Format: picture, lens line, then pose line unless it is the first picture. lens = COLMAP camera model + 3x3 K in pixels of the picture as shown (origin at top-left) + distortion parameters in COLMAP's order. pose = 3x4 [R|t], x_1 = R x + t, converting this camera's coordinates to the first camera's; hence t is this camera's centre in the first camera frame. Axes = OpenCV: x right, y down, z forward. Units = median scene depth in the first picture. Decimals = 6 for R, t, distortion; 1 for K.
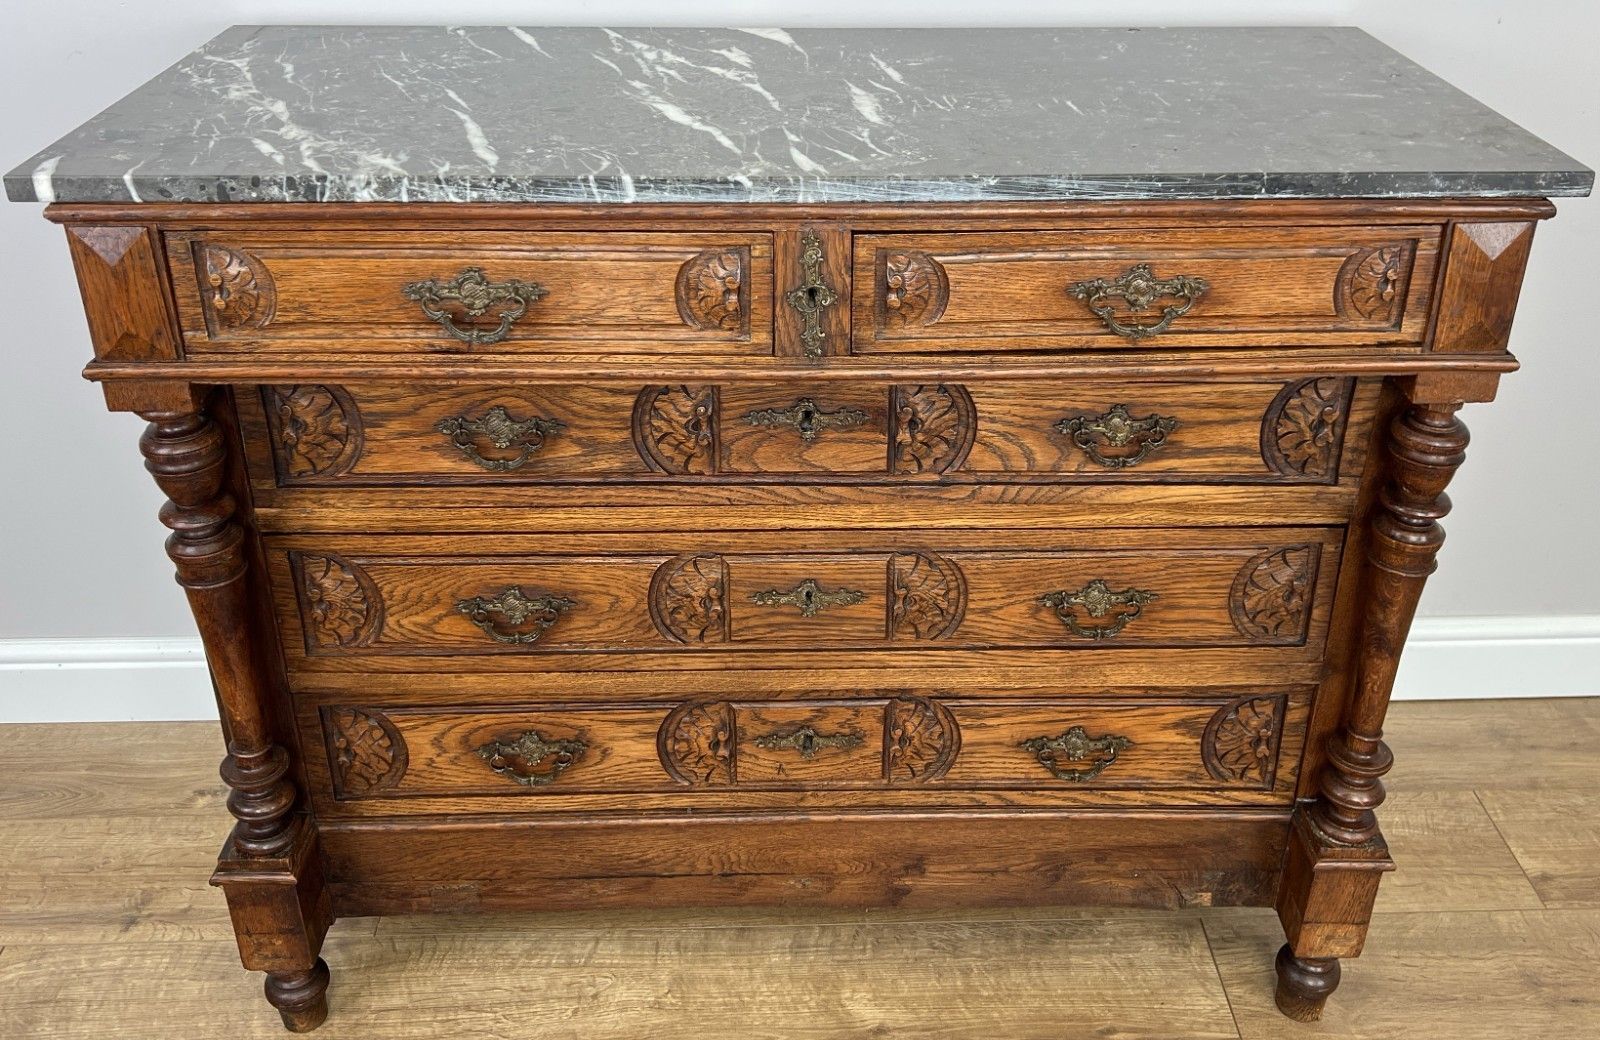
lens RADIAL K [[1453.7, 0, 829.7], [0, 1453.7, 423.8], [0, 0, 1]] dist [0.166135, -0.404598]
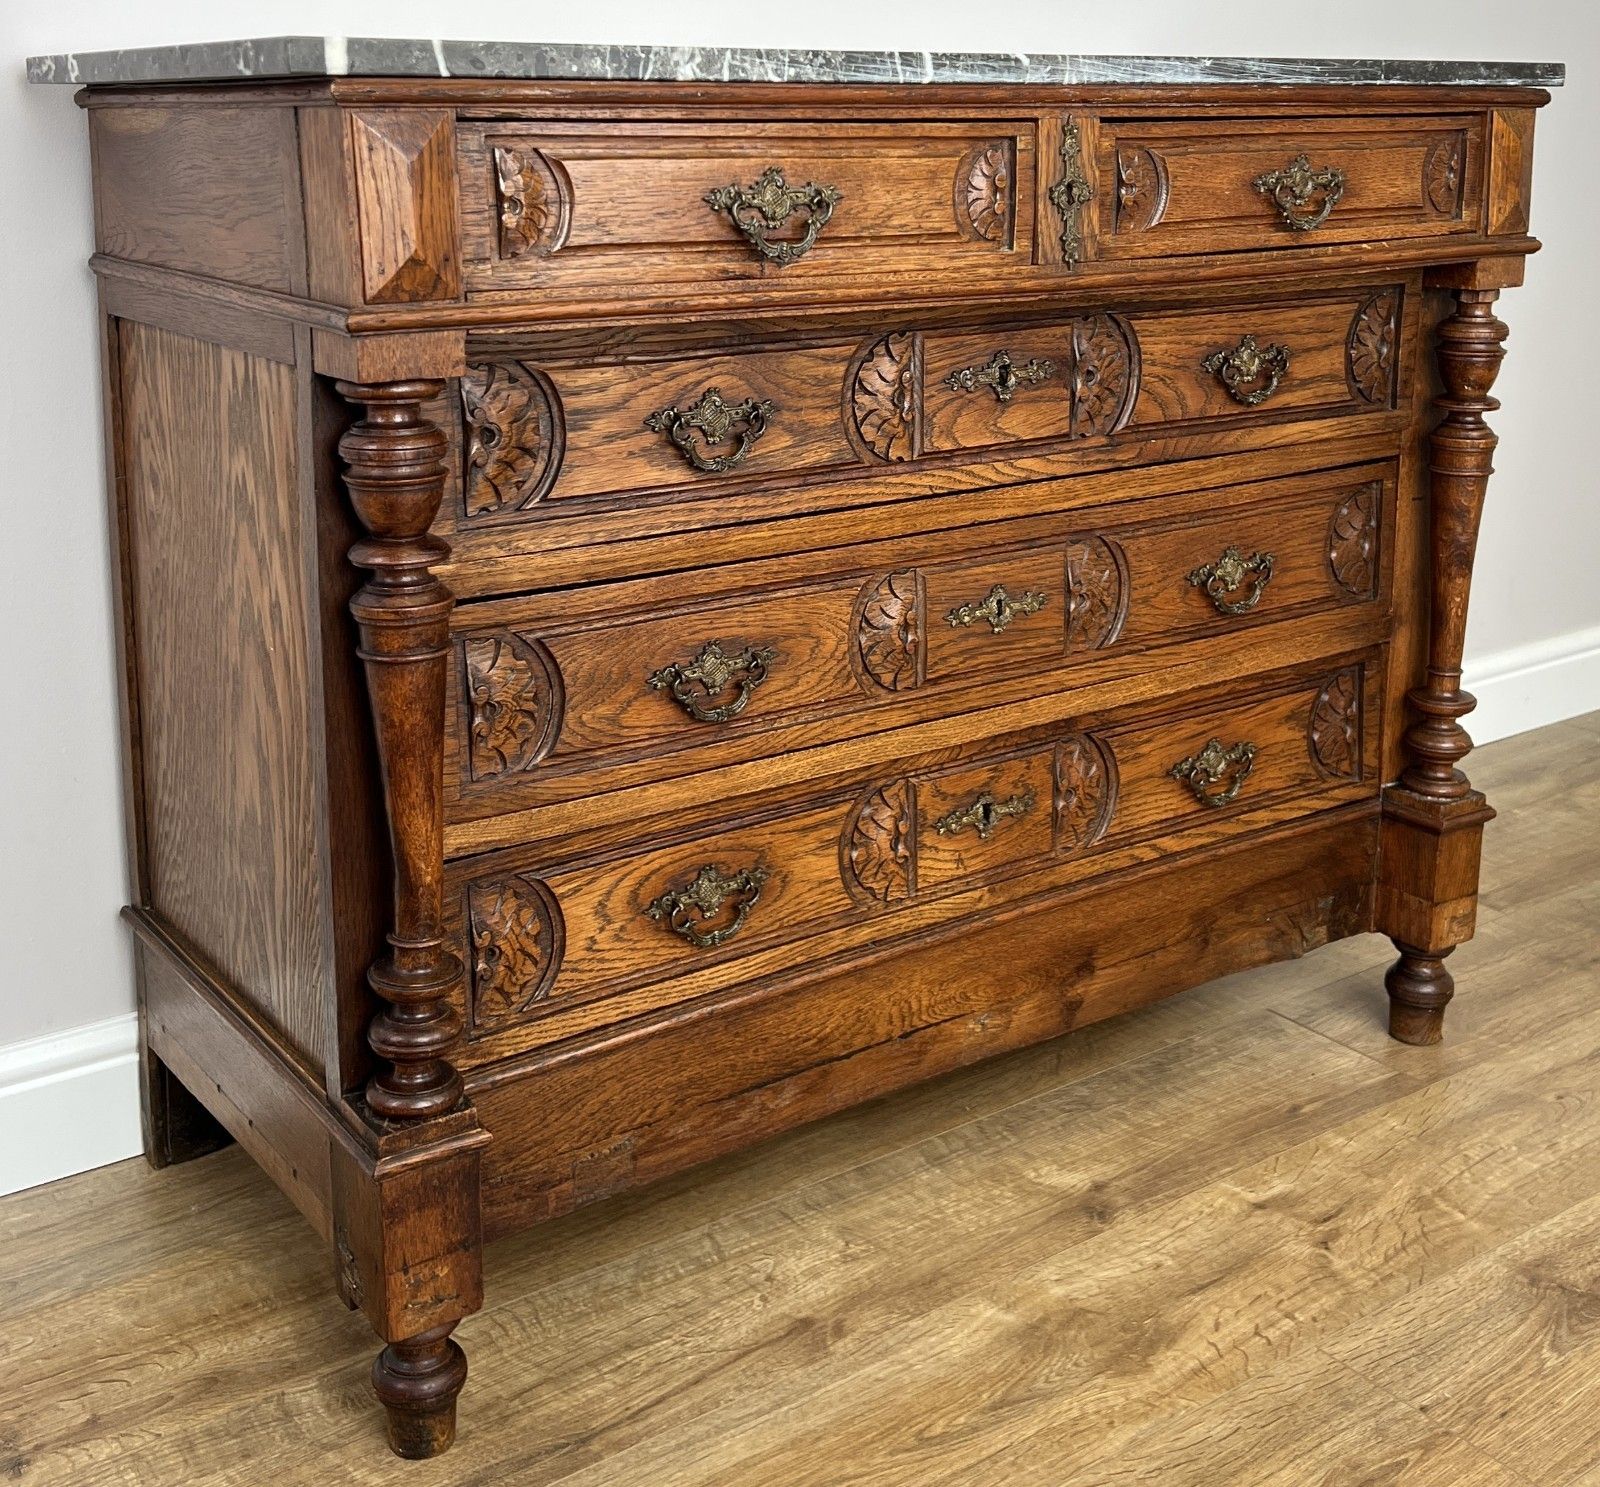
lens RADIAL K [[1951.6, 0, 816.6], [0, 1951.6, 532.3], [0, 0, 1]] dist [0.222233, -0.701444]
pose [[0.828393, -0.124462, 0.546144, -0.732450], [0.262519, 0.947559, -0.182250, 0.260296], [-0.494821, 0.294348, 0.817625, 0.093201]]
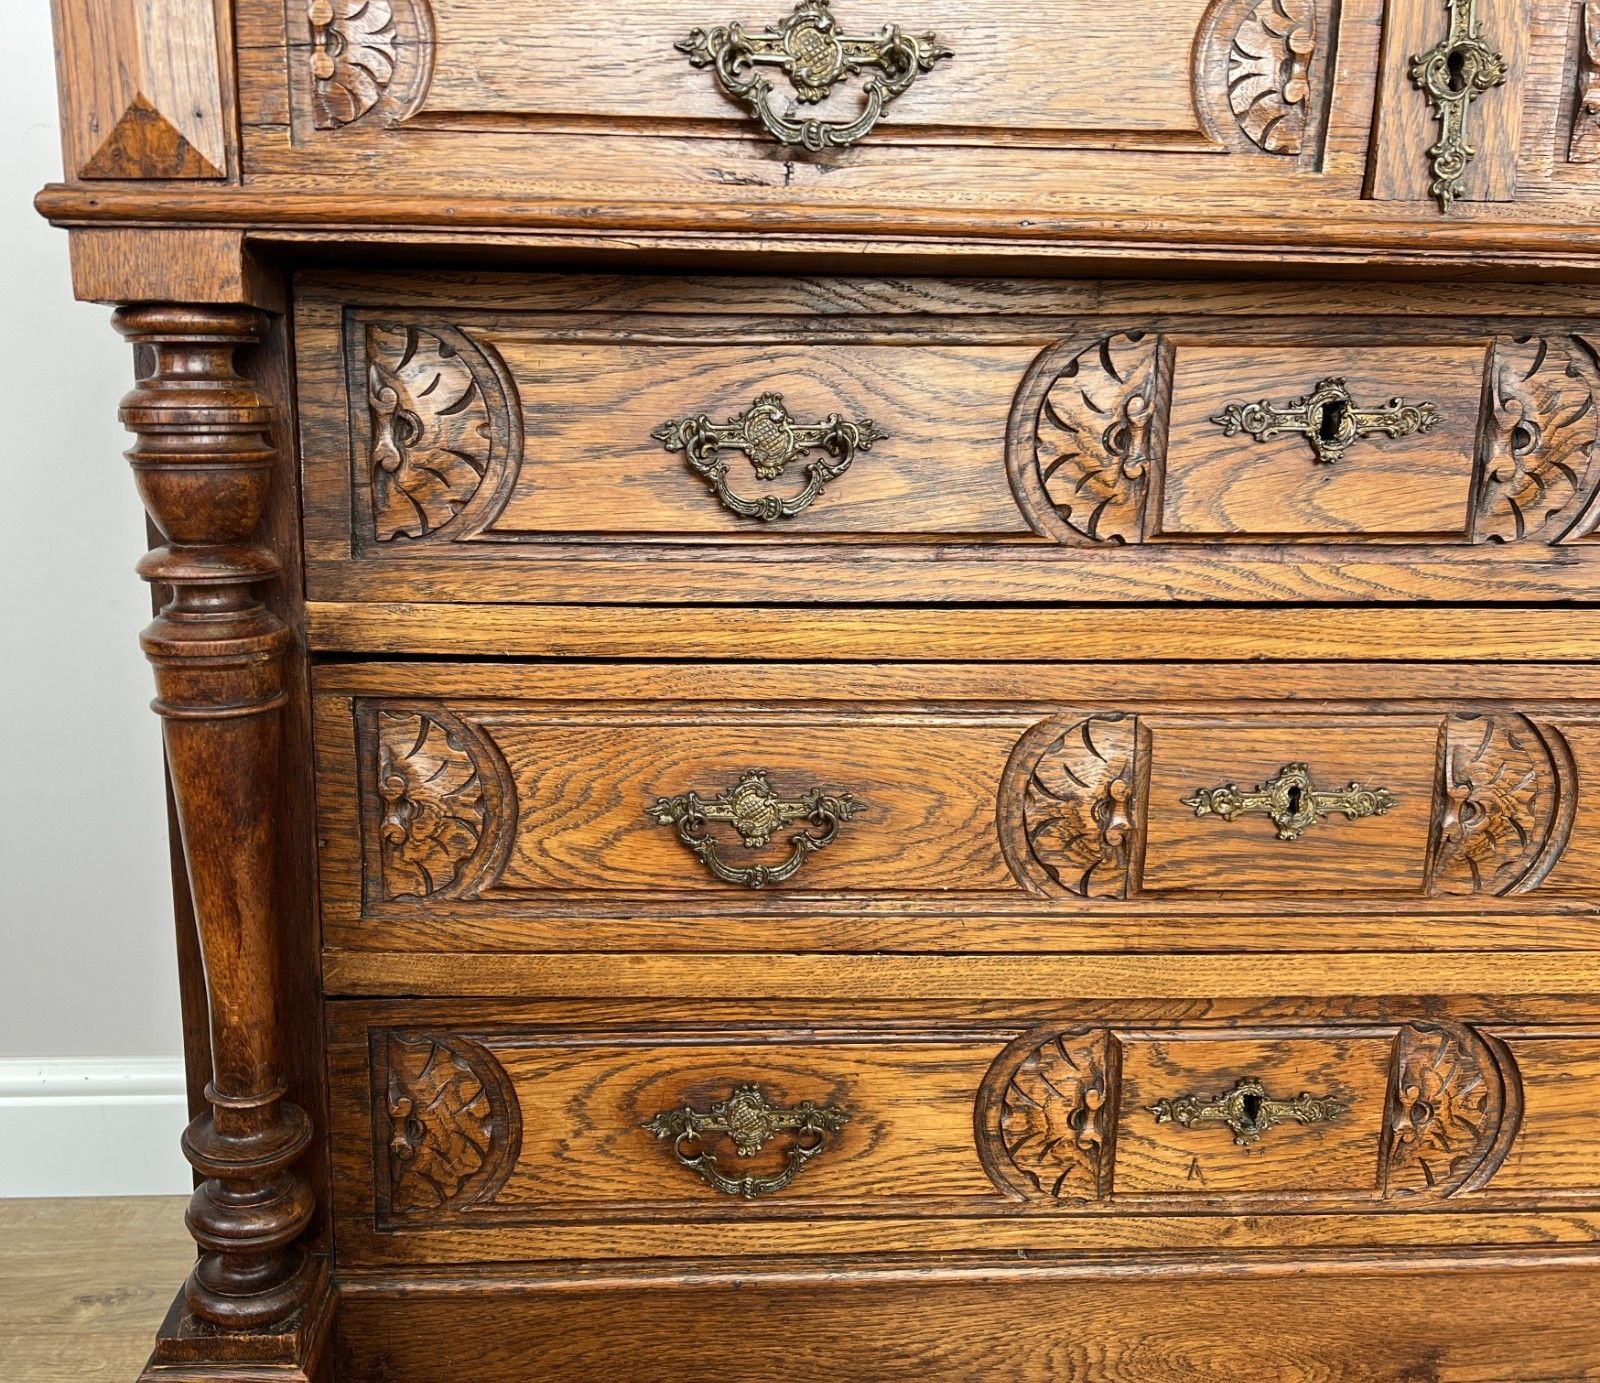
lens RADIAL K [[1386.0, 0, 688.4], [0, 1386.0, 689.9], [0, 0, 1]] dist [0.046156, -0.059134]
pose [[0.999868, -0.001475, 0.016192, -0.247652], [0.005637, 0.965567, -0.260094, 0.213878], [-0.015251, 0.260151, 0.965448, 0.493656]]
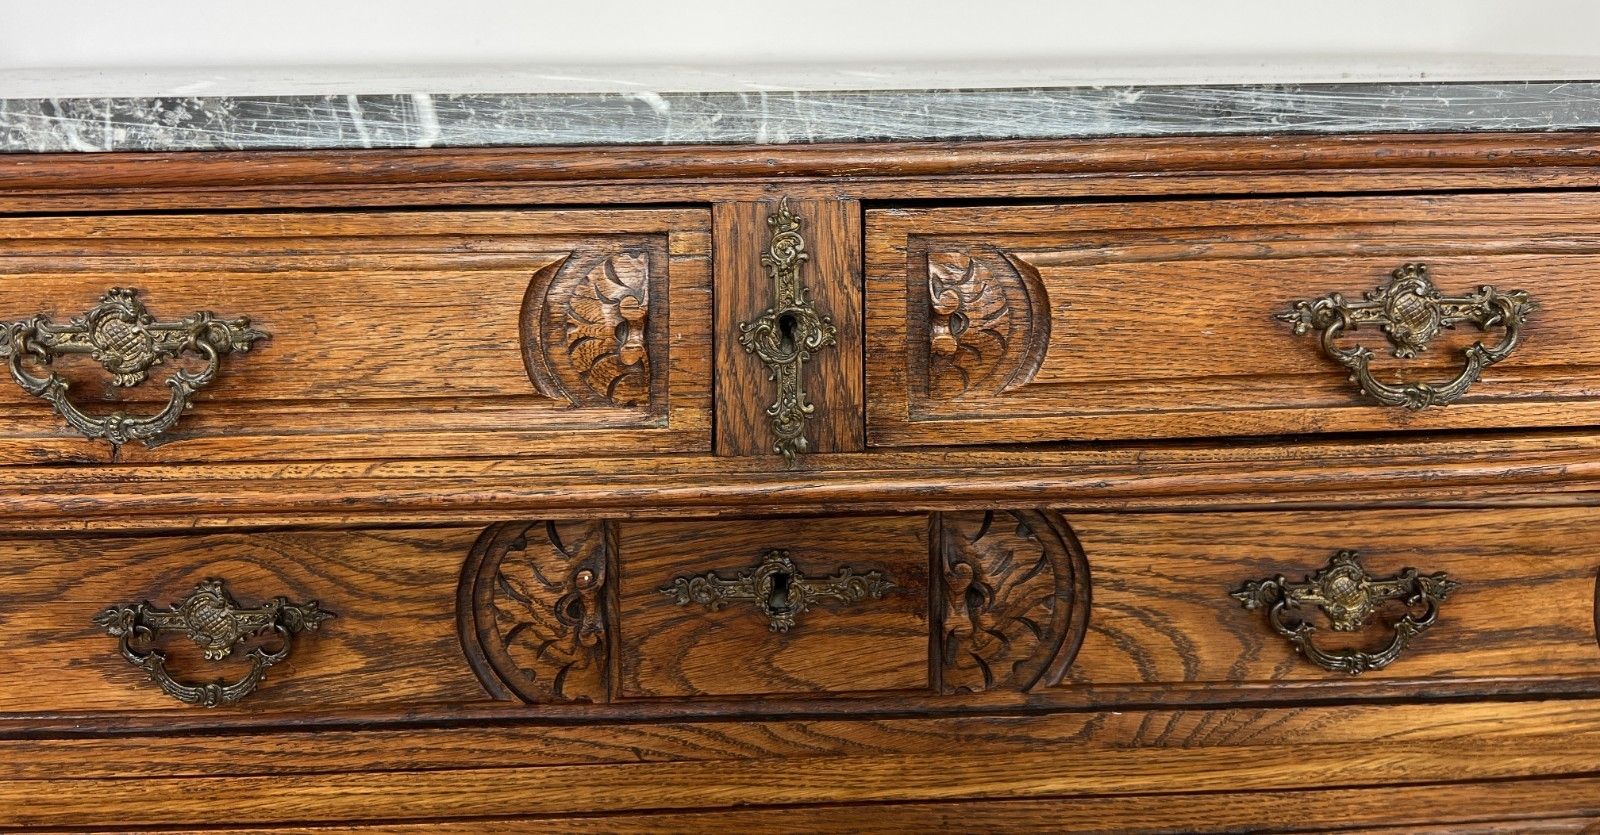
lens RADIAL K [[1206.8, 0, 795.8], [0, 1206.8, 232.6], [0, 0, 1]] dist [0.045097, -0.065724]
pose [[0.999761, -0.019742, 0.009422, -0.010510], [0.021679, 0.951740, -0.306138, 0.007928], [-0.002924, 0.306269, 0.951941, 0.494588]]
